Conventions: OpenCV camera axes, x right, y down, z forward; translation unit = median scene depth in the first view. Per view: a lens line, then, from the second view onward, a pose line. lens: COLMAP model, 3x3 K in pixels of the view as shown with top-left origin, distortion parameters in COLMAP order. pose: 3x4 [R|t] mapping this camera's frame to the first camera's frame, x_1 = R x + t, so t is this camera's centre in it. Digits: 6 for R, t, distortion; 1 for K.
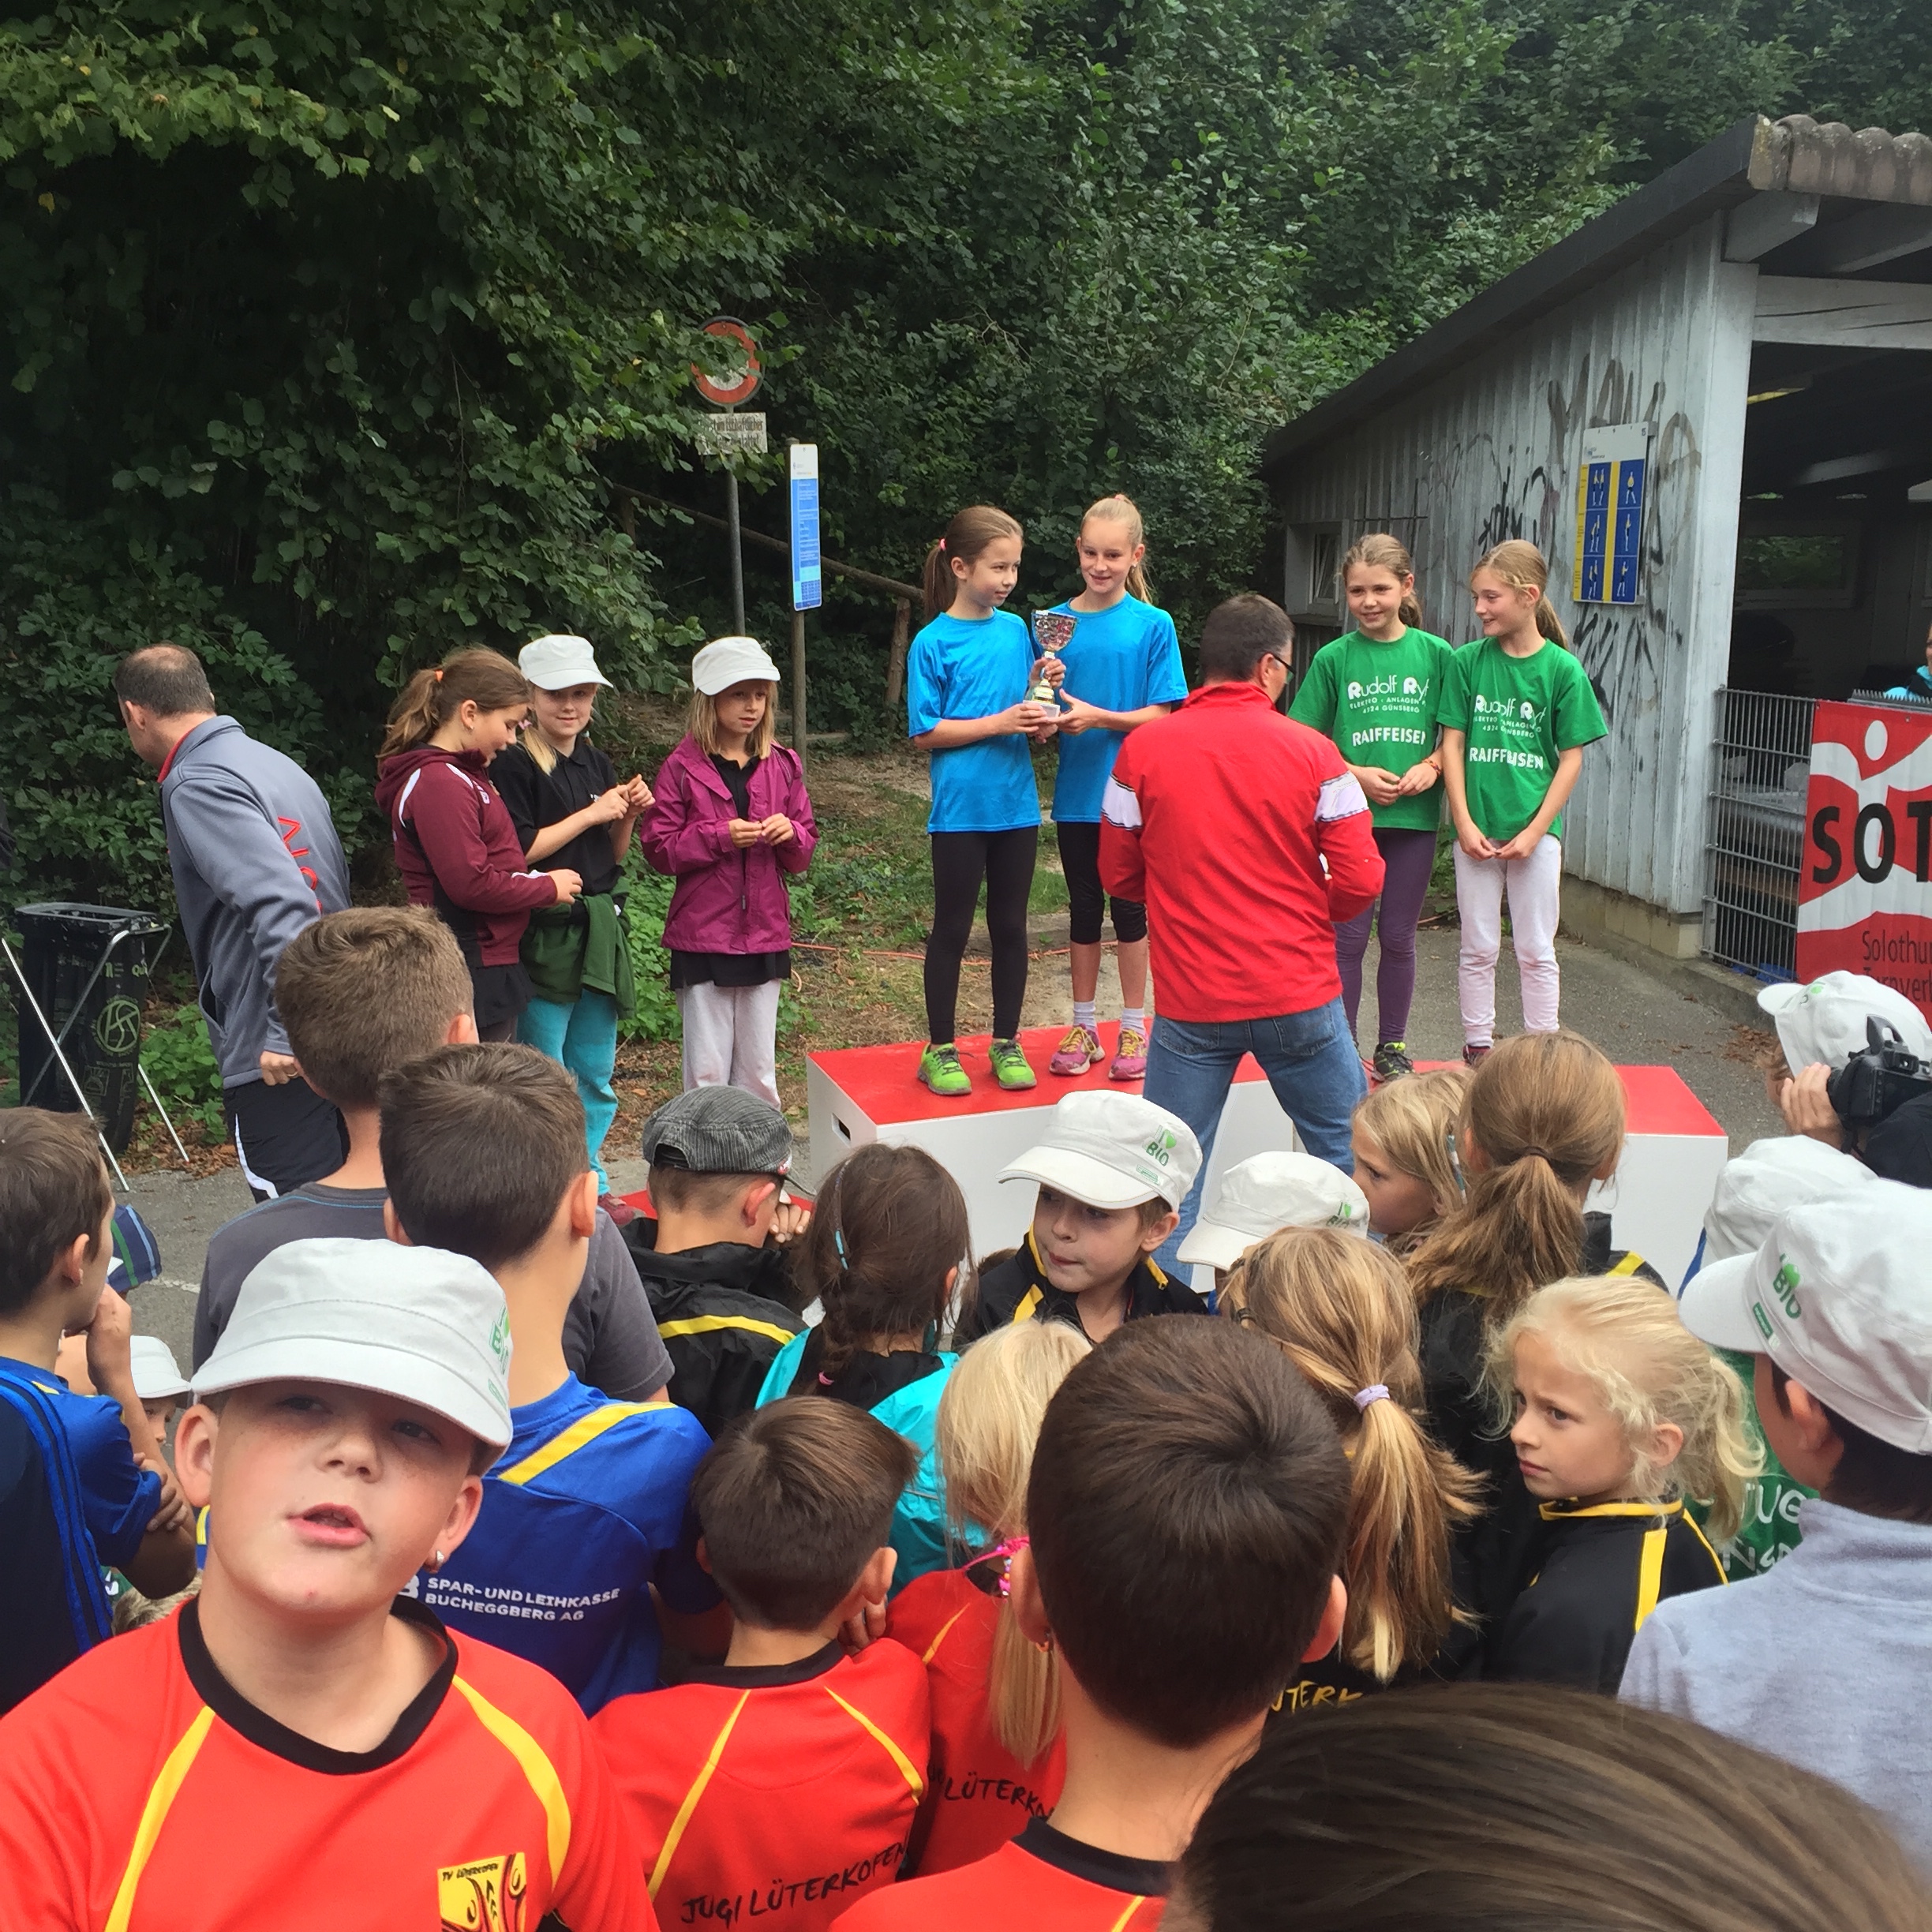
lens RADIAL K [[2546.0, 0, 904.5], [0, 2546.0, 1162.6], [0, 0, 1]] dist [0.070617, -0.140300]
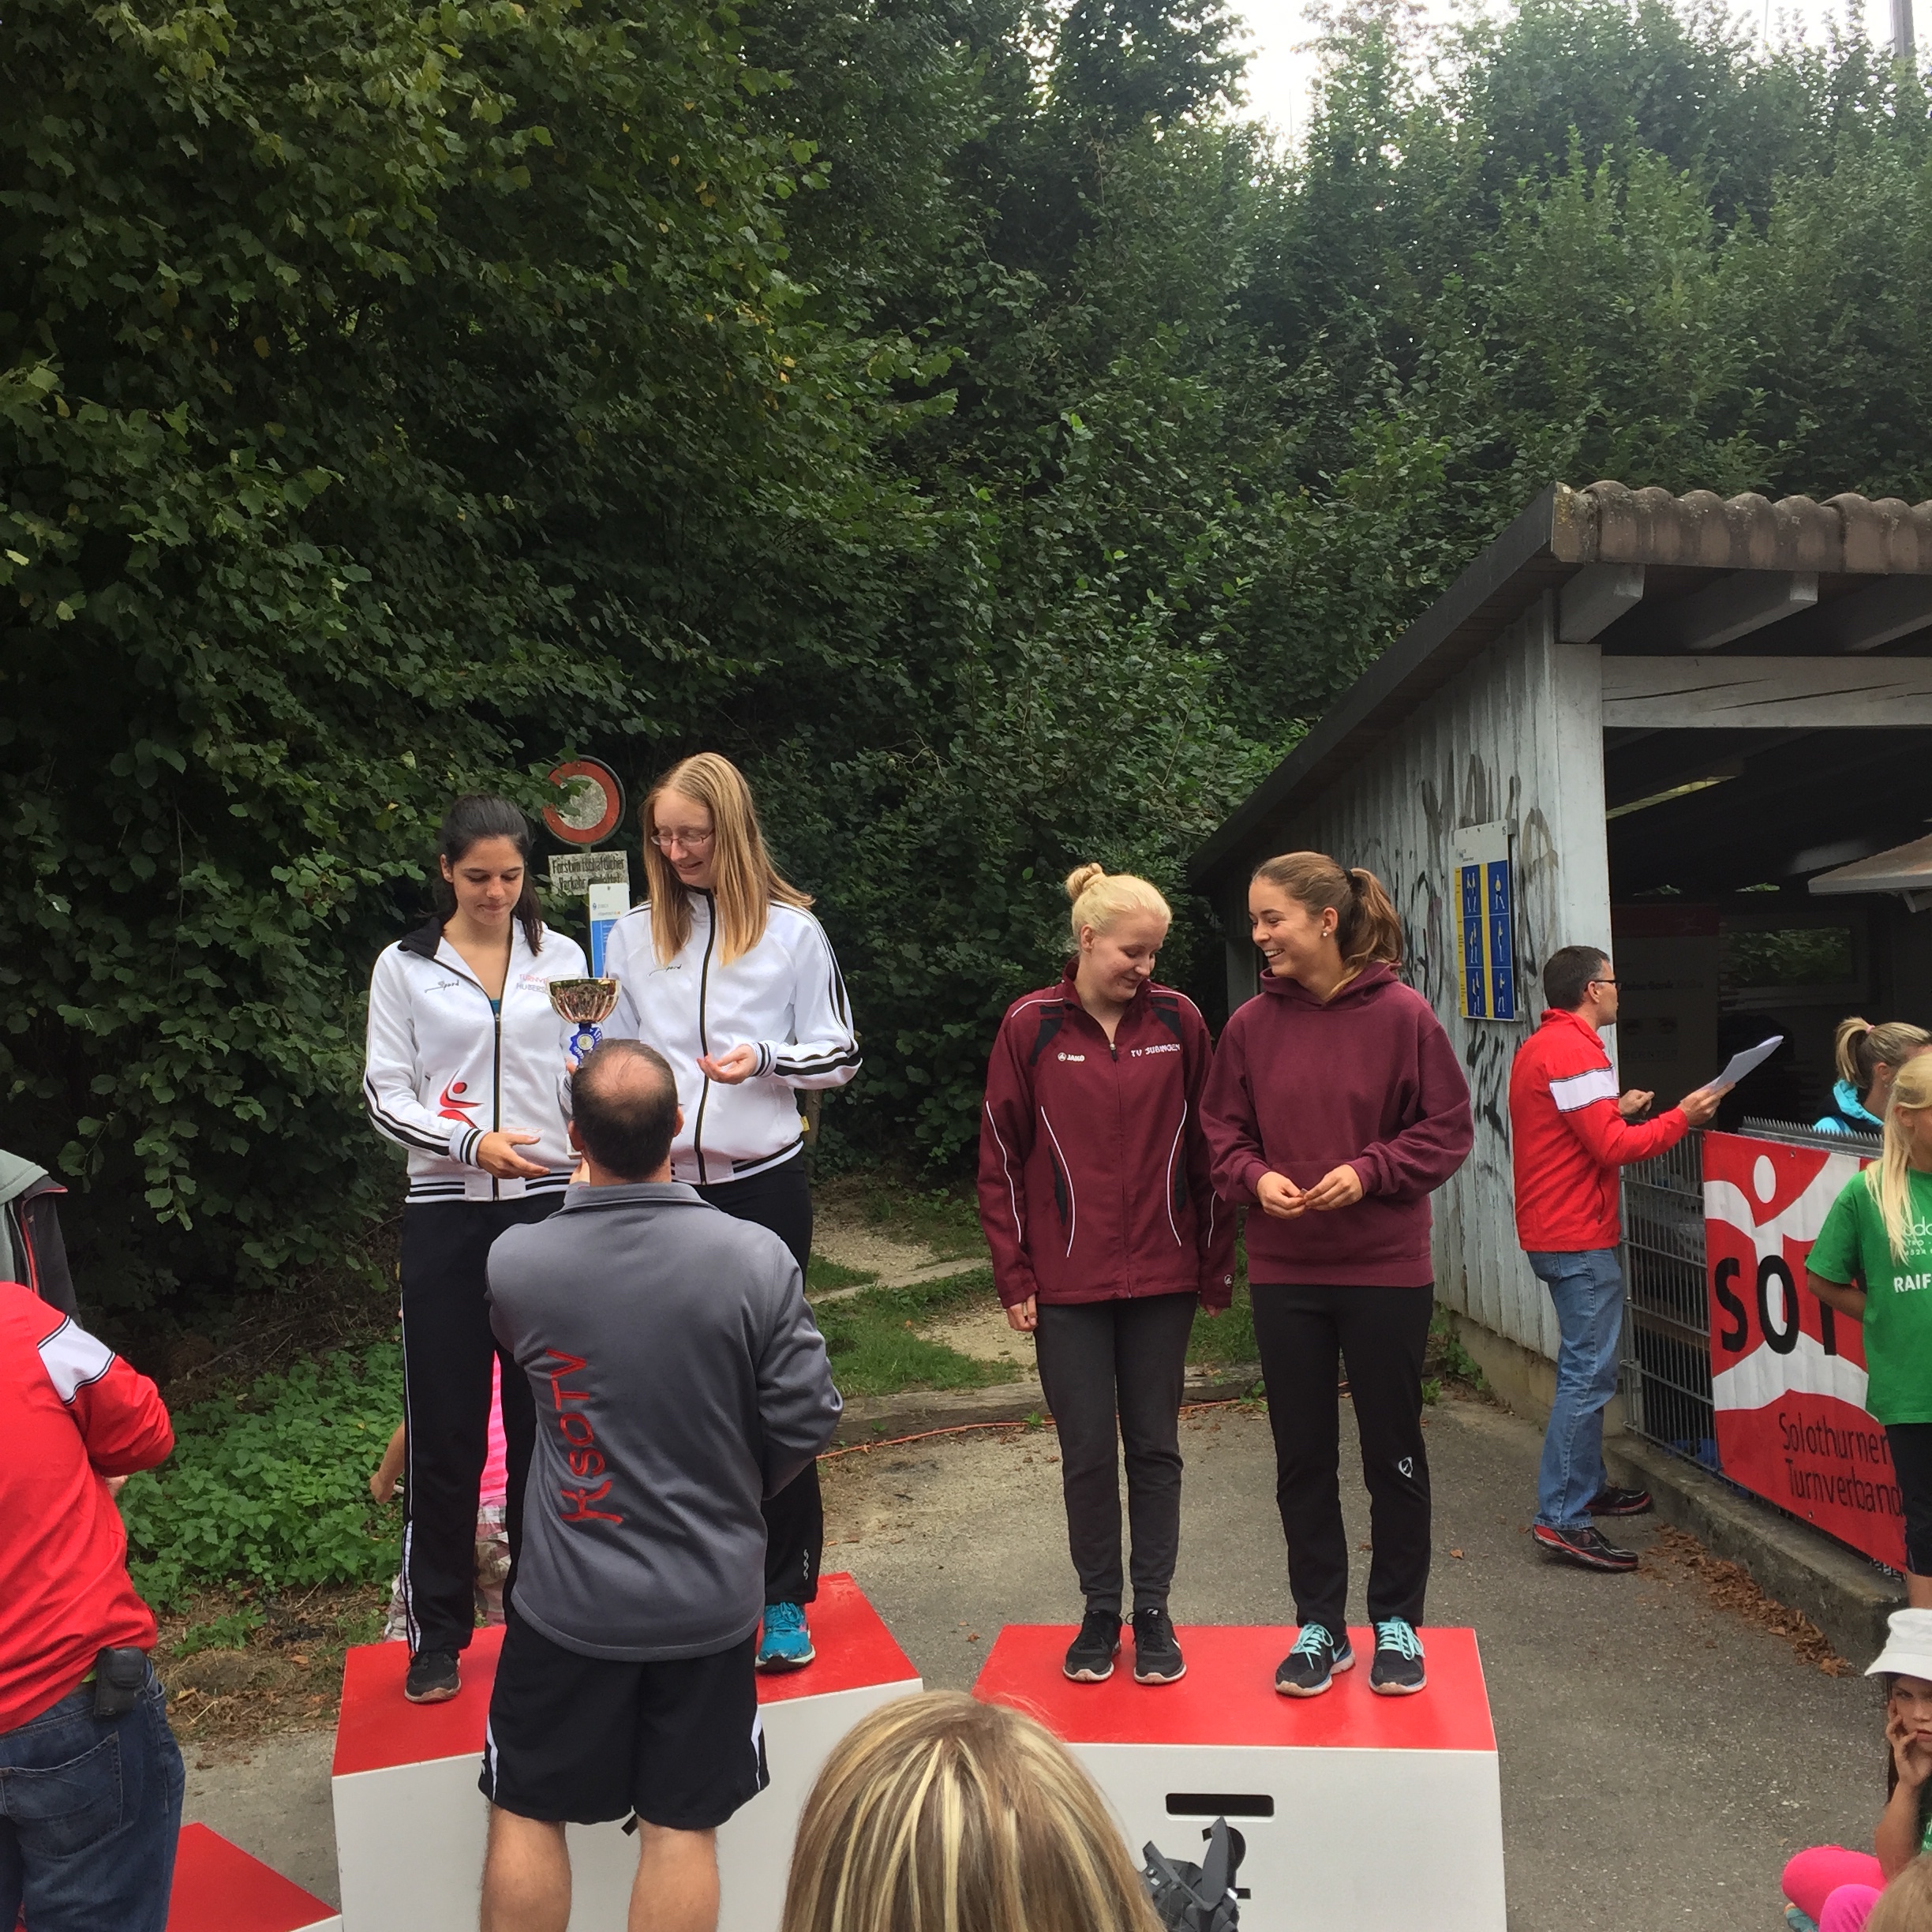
lens RADIAL K [[2530.5, 0, 966.0], [0, 2530.5, 966.0], [0, 0, 1]] dist [0.038077, 0.047256]
pose [[0.998034, -0.043727, -0.044891, 0.135004], [0.032110, 0.971971, -0.232897, -0.040903], [0.053816, 0.230998, 0.971465, 0.148016]]
